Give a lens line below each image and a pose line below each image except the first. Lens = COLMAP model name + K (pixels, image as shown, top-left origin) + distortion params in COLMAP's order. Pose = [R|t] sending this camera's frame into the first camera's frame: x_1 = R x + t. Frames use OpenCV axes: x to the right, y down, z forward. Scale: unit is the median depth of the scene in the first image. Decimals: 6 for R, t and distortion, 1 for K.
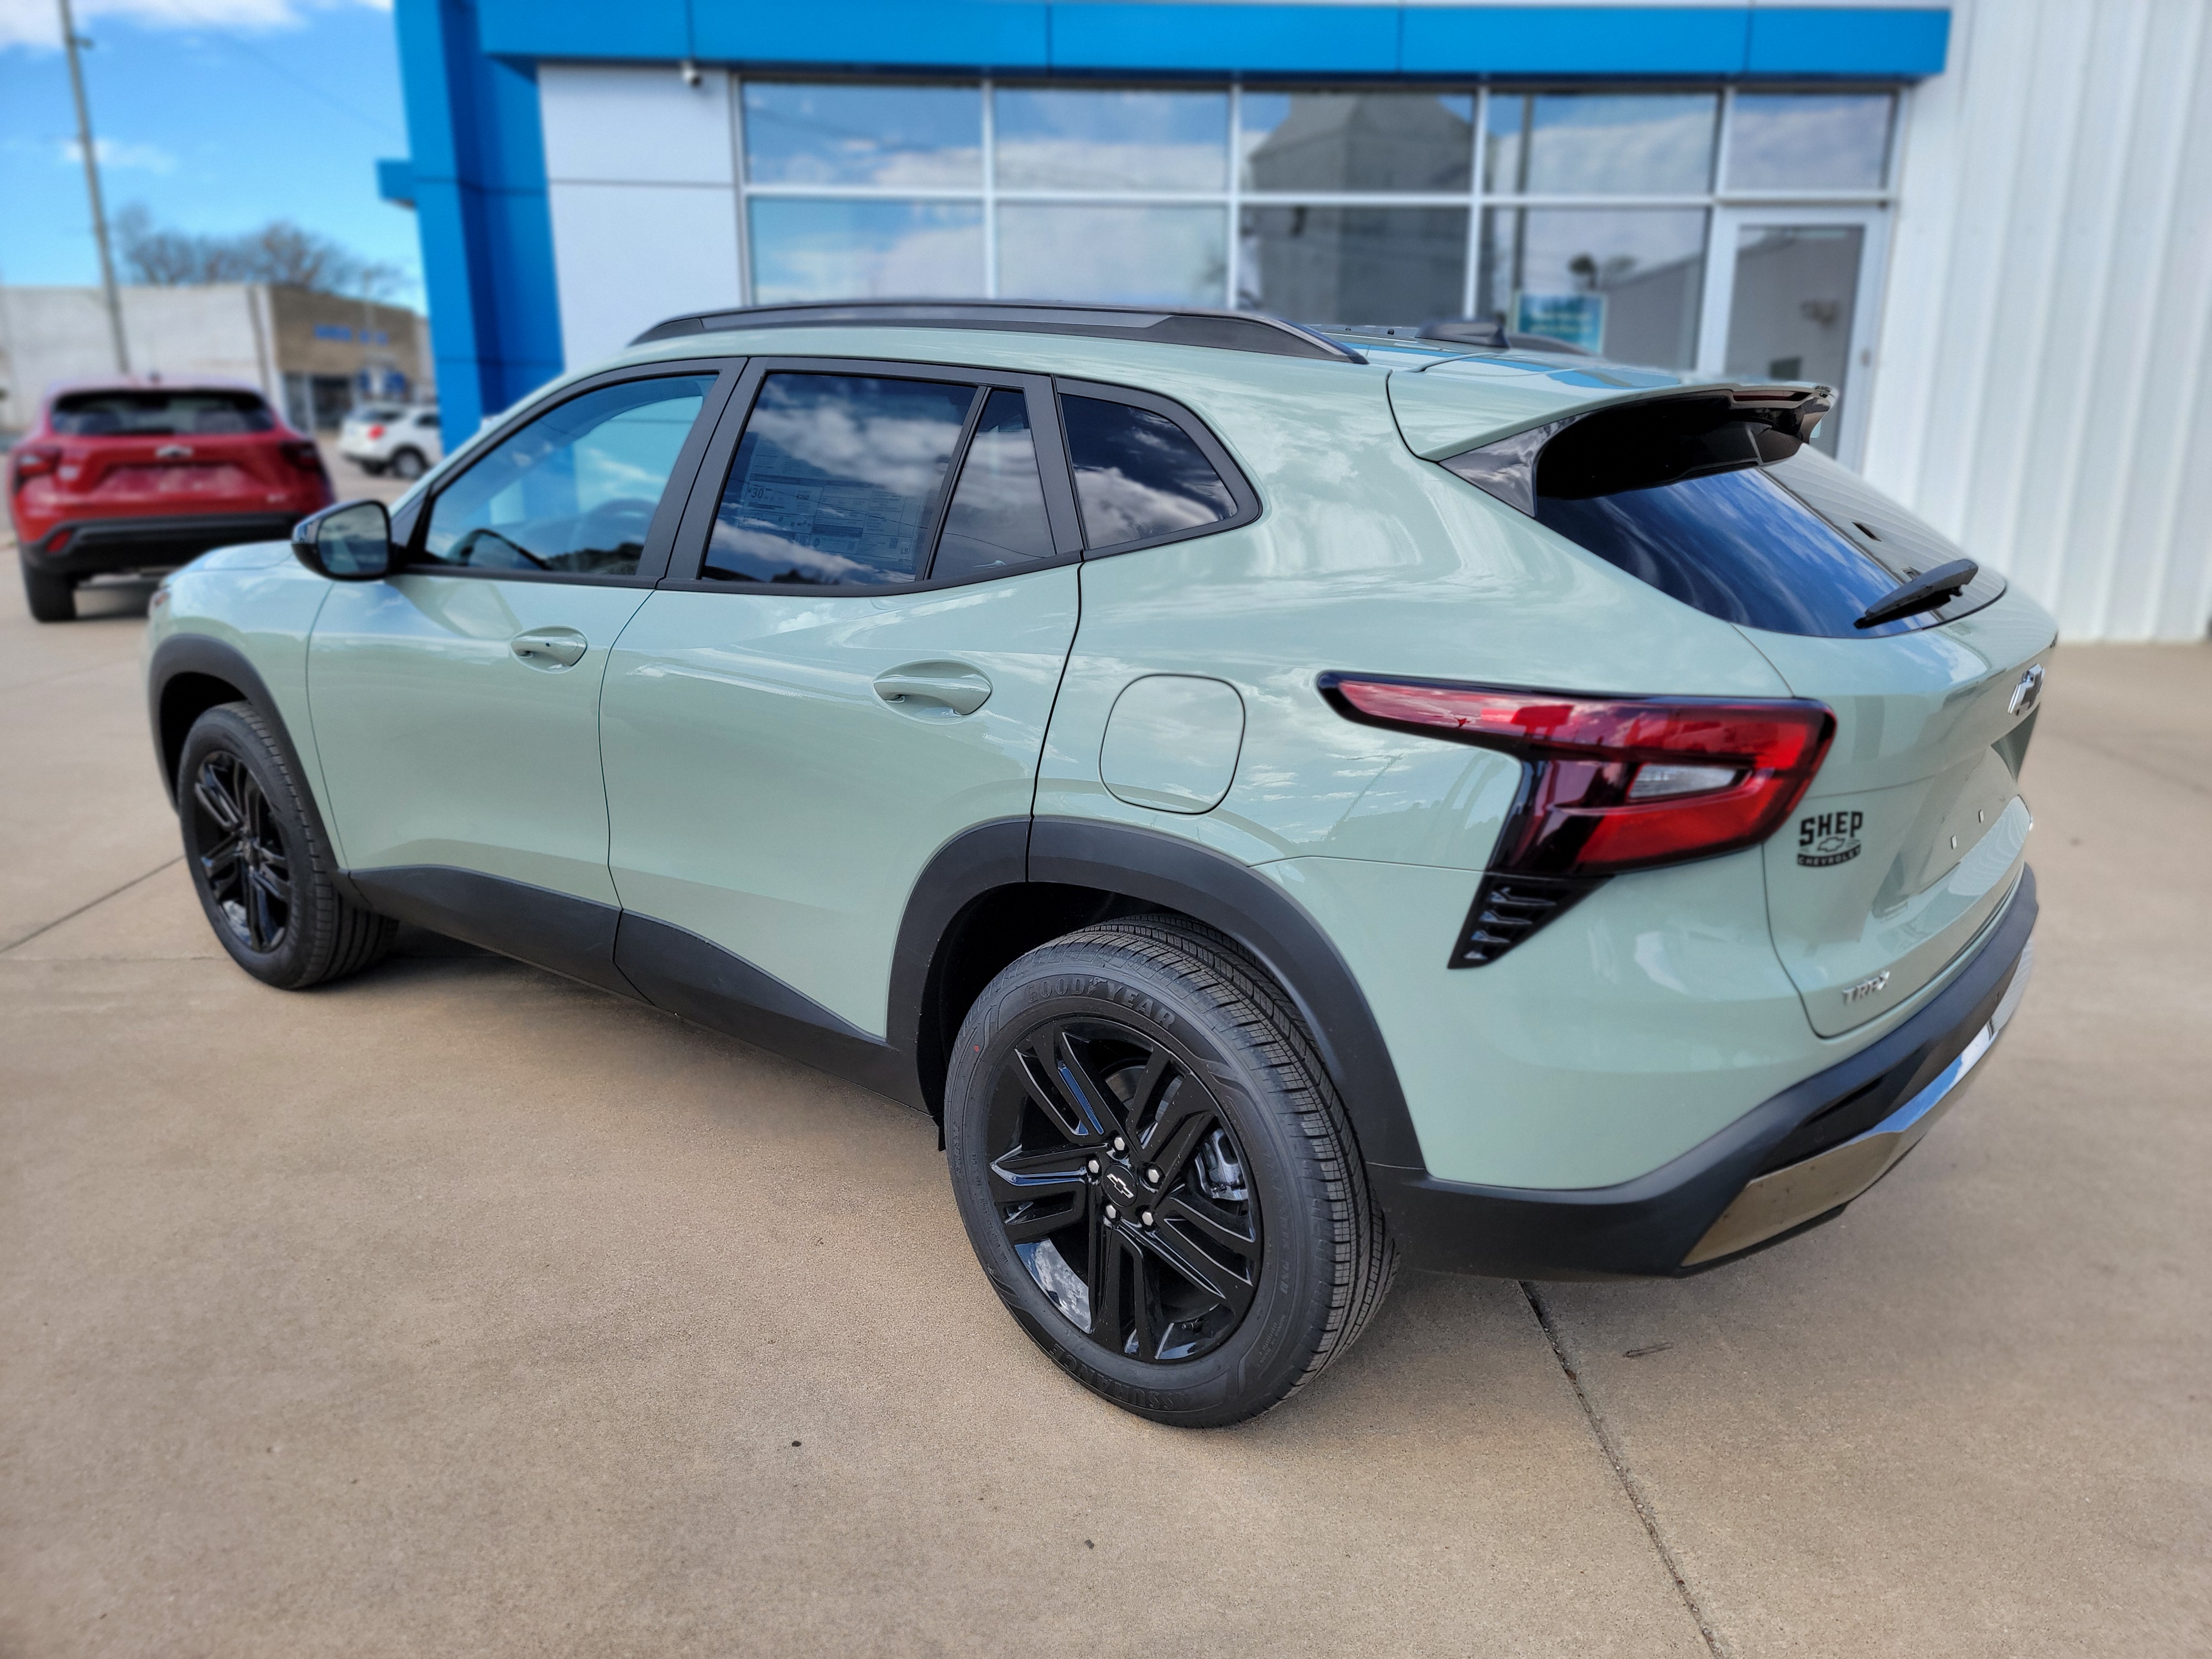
lens RADIAL K [[1525.6, 0, 1143.8], [0, 1525.6, 837.0], [0, 0, 1]] dist [0.075229, -0.050738]
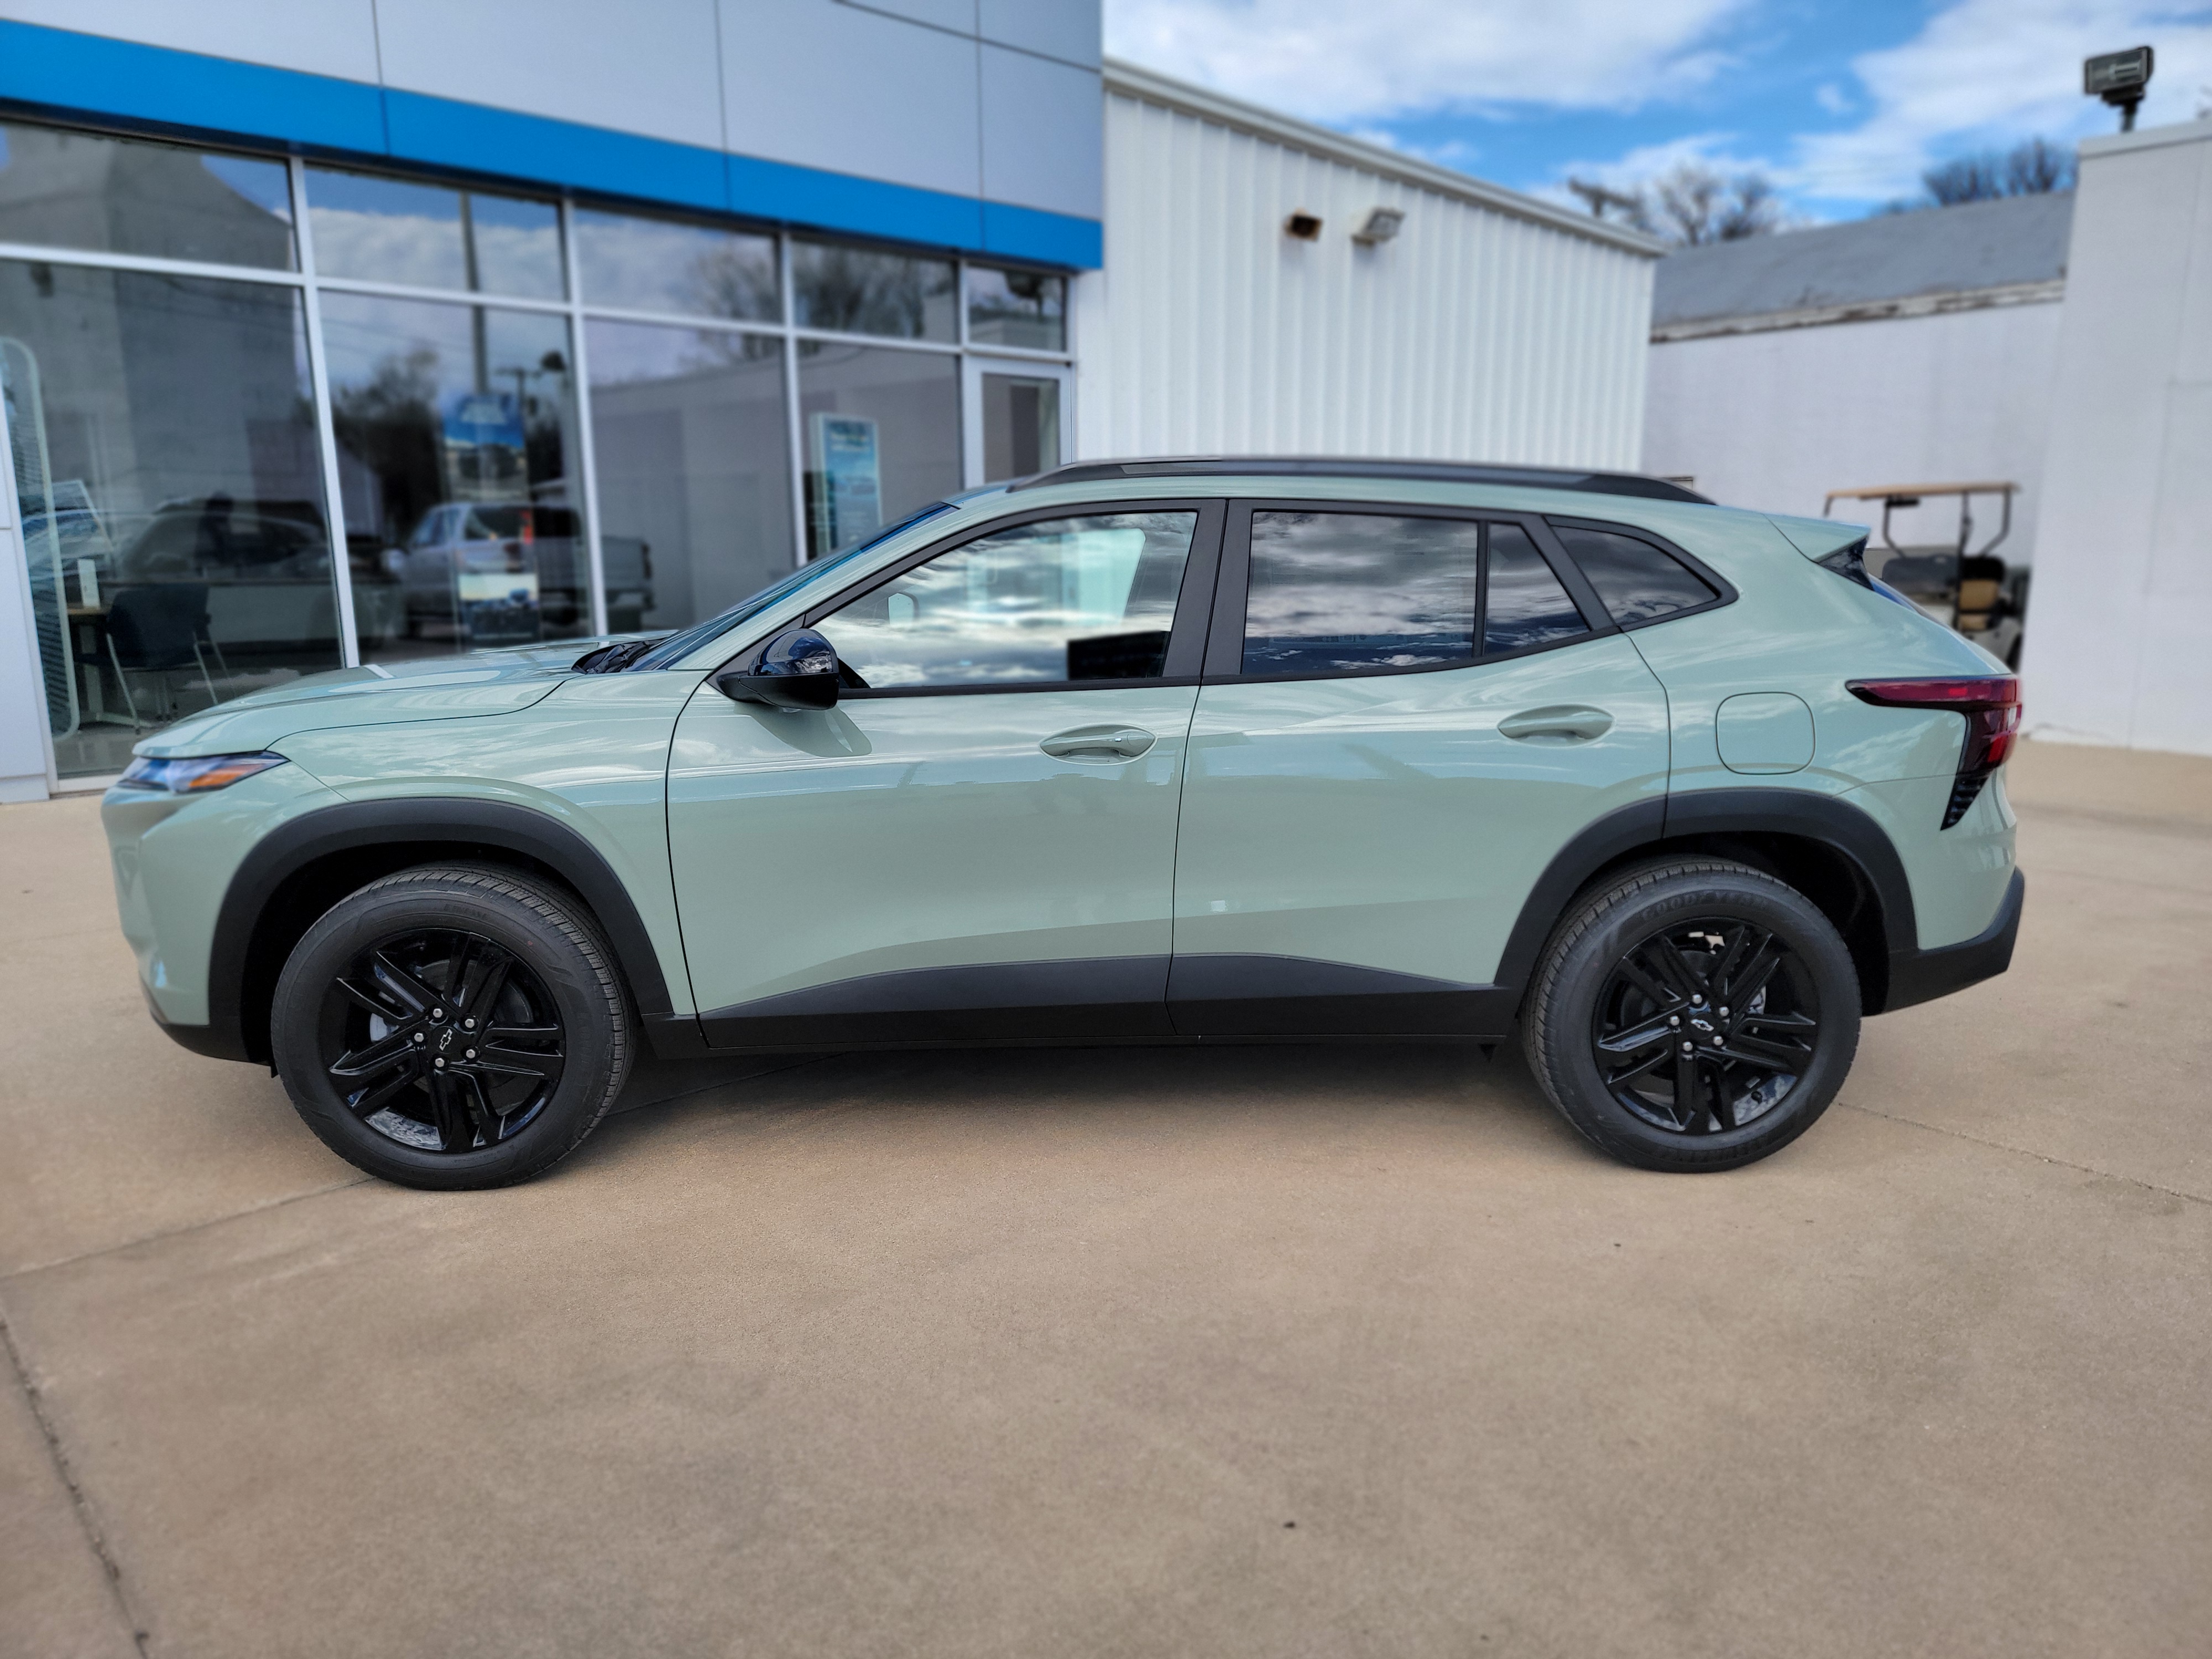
lens RADIAL K [[1578.2, 0, 1093.8], [0, 1578.2, 854.9], [0, 0, 1]] dist [0.084915, -0.056468]
pose [[0.743638, -0.136041, 0.654596, -0.883379], [0.170869, 0.985236, 0.010644, -0.039274], [-0.646380, 0.103934, 0.755904, 0.085486]]
